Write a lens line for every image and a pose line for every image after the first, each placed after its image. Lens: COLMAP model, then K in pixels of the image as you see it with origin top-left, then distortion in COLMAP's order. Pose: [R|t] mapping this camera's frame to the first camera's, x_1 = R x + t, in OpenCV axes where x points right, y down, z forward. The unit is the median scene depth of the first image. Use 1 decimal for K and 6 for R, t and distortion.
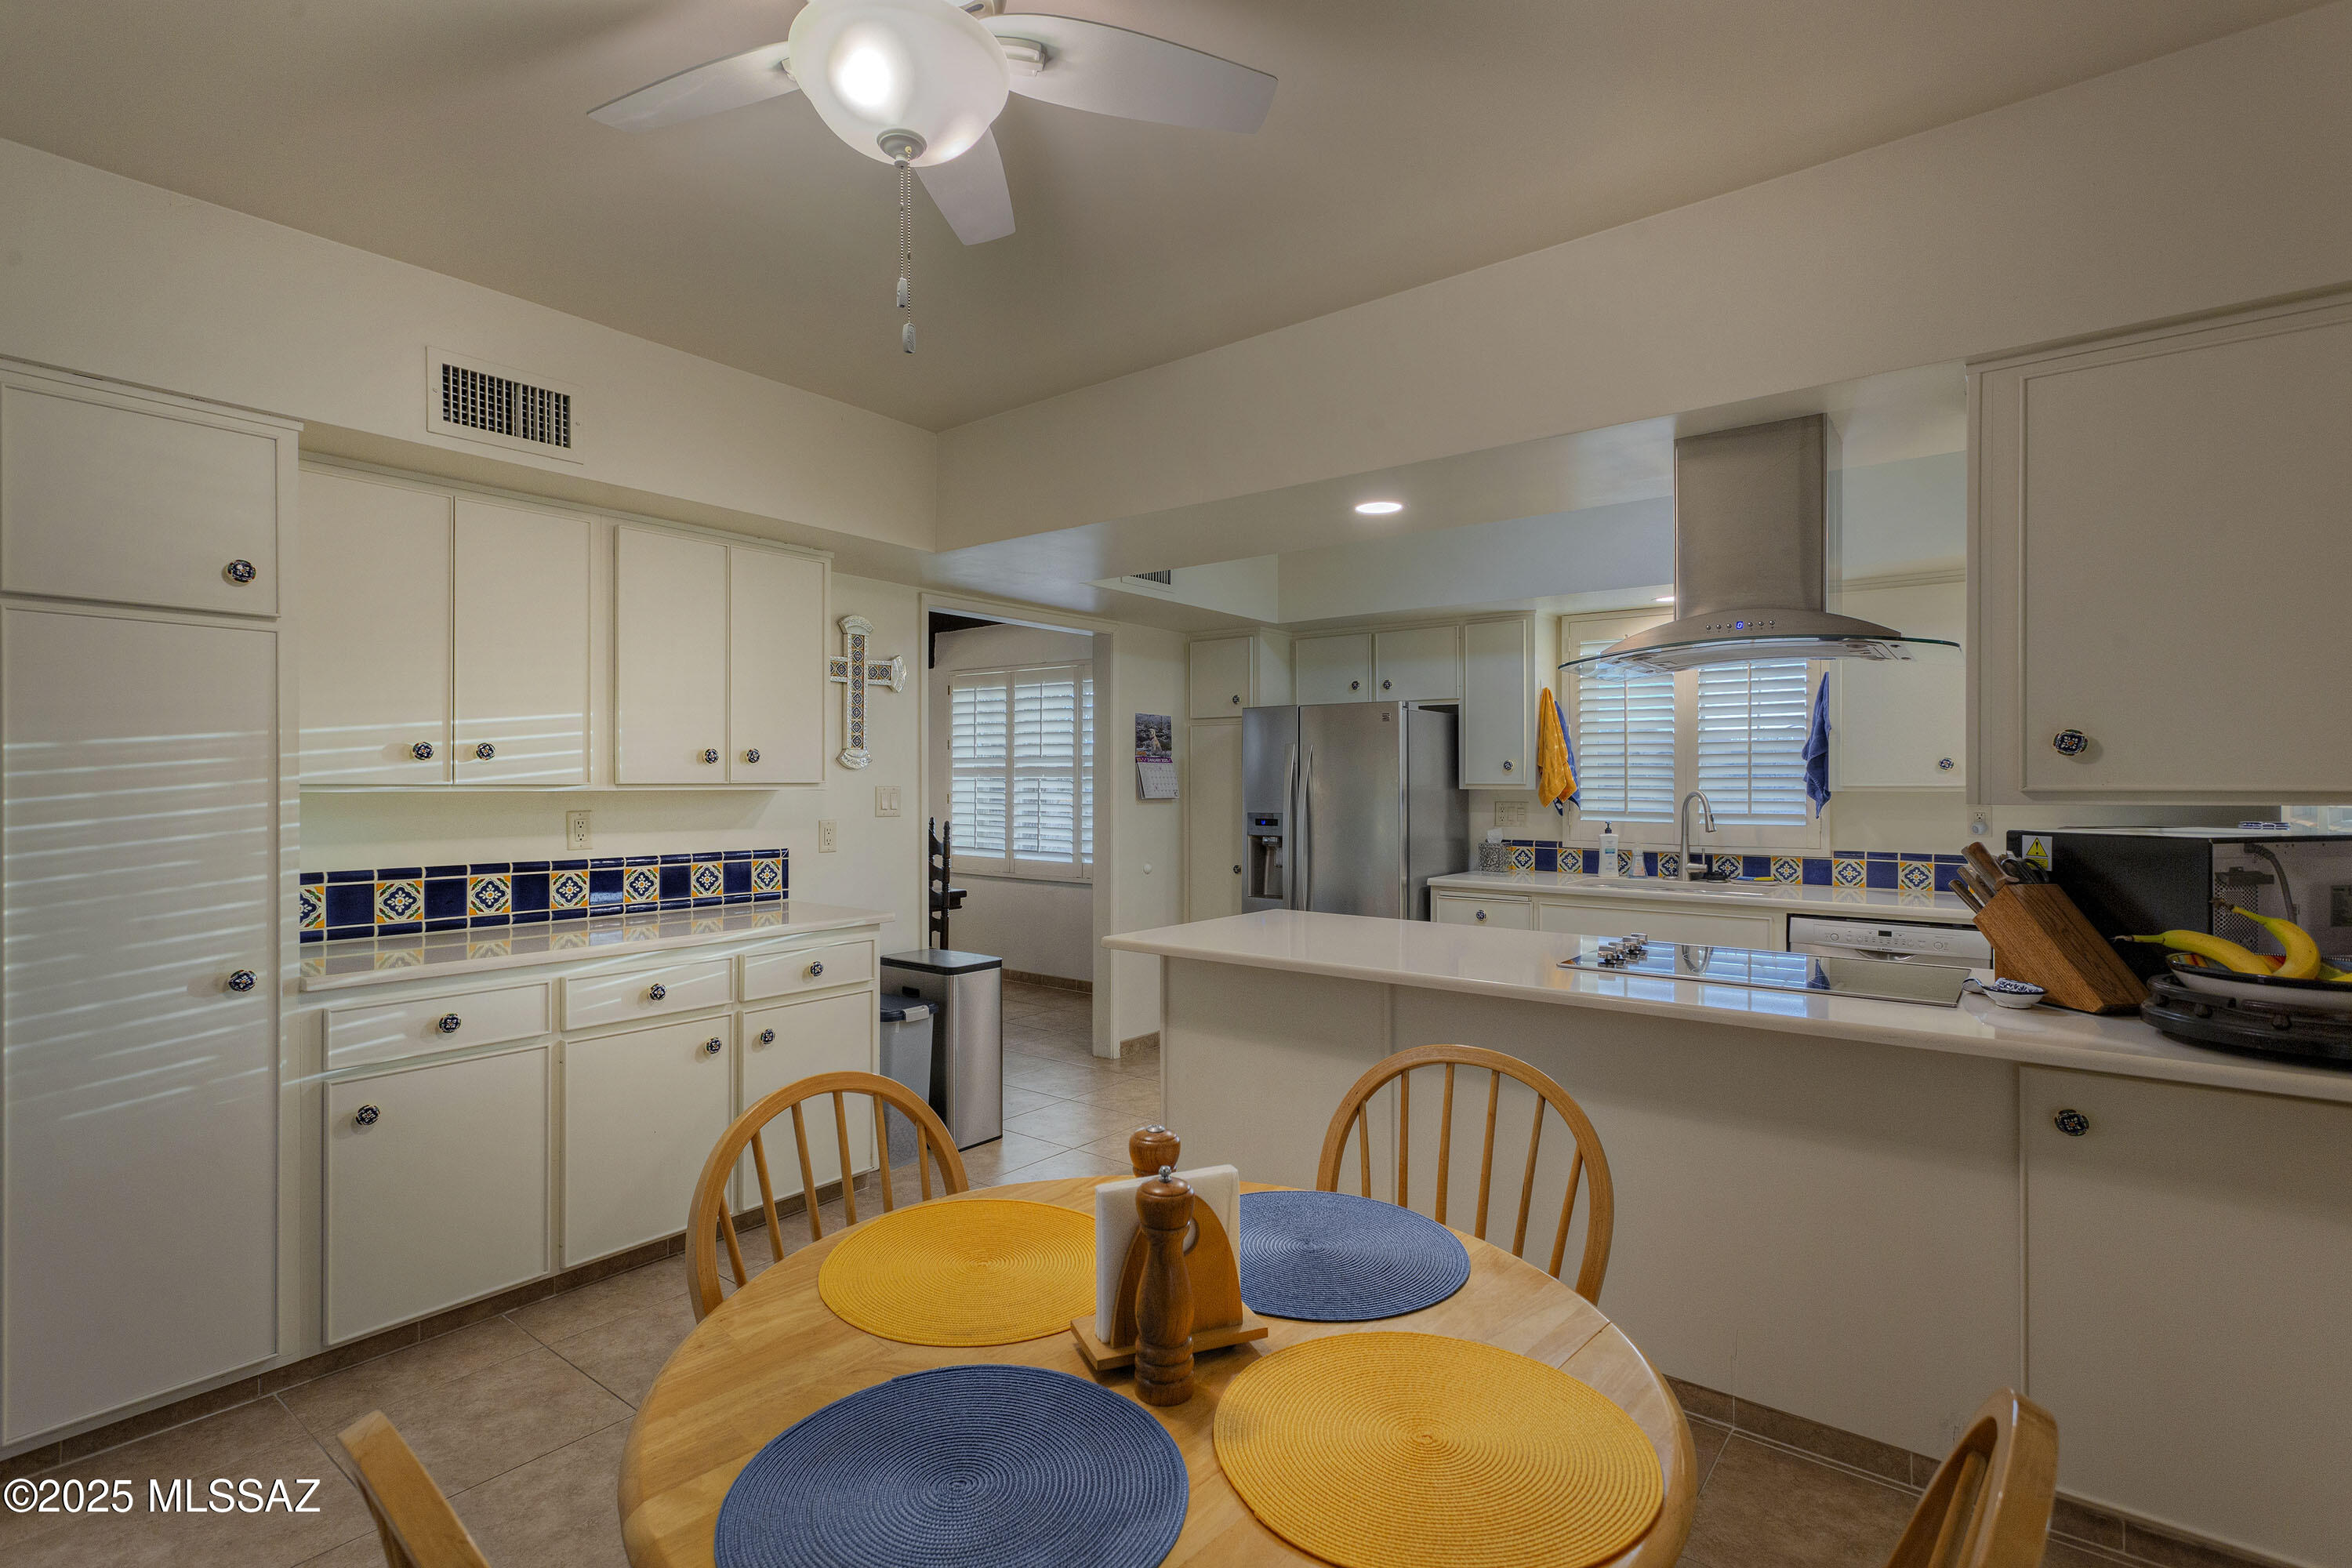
lens RADIAL K [[1155.7, 0, 1171.2], [0, 1155.7, 778.2], [0, 0, 1]] dist [0.002001, -0.000226]
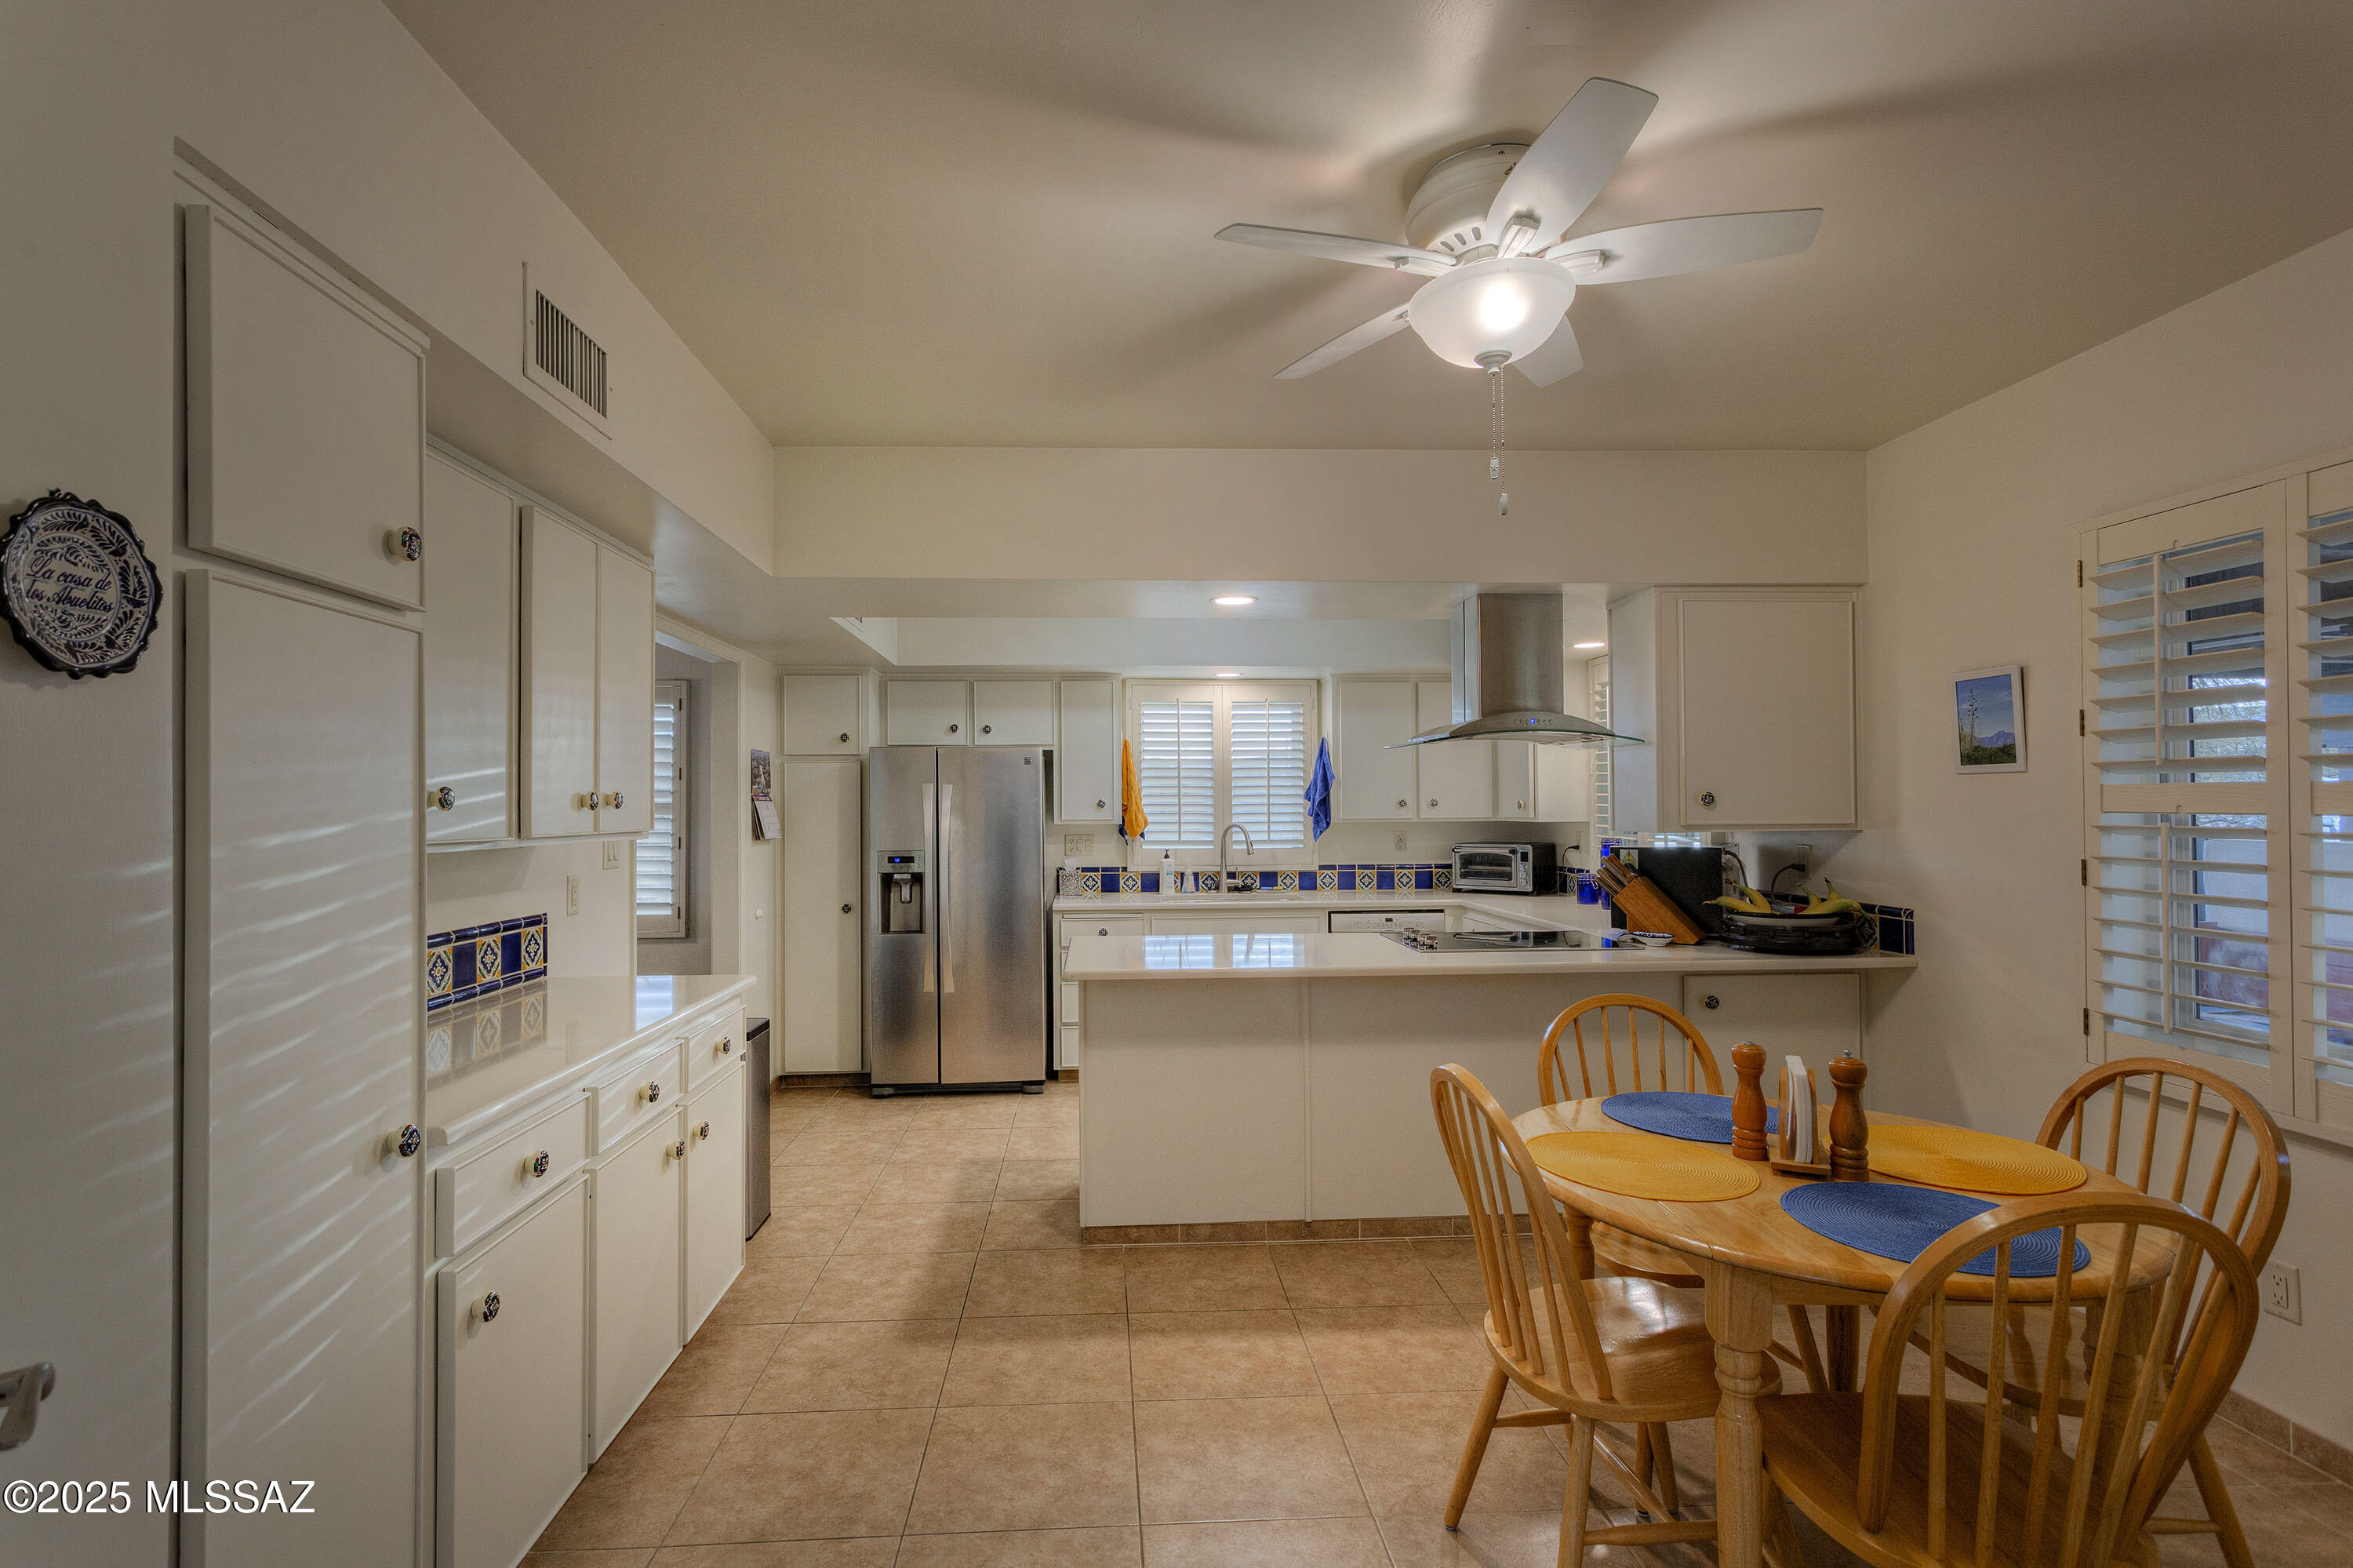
lens RADIAL K [[1156.2, 0, 1159.6], [0, 1156.2, 793.5], [0, 0, 1]] dist [0.002001, -0.000226]
pose [[0.728863, 0.003303, 0.684652, -0.502494], [0.004056, 0.999950, -0.009143, -0.011387], [-0.684648, 0.009441, 0.728813, 0.106798]]
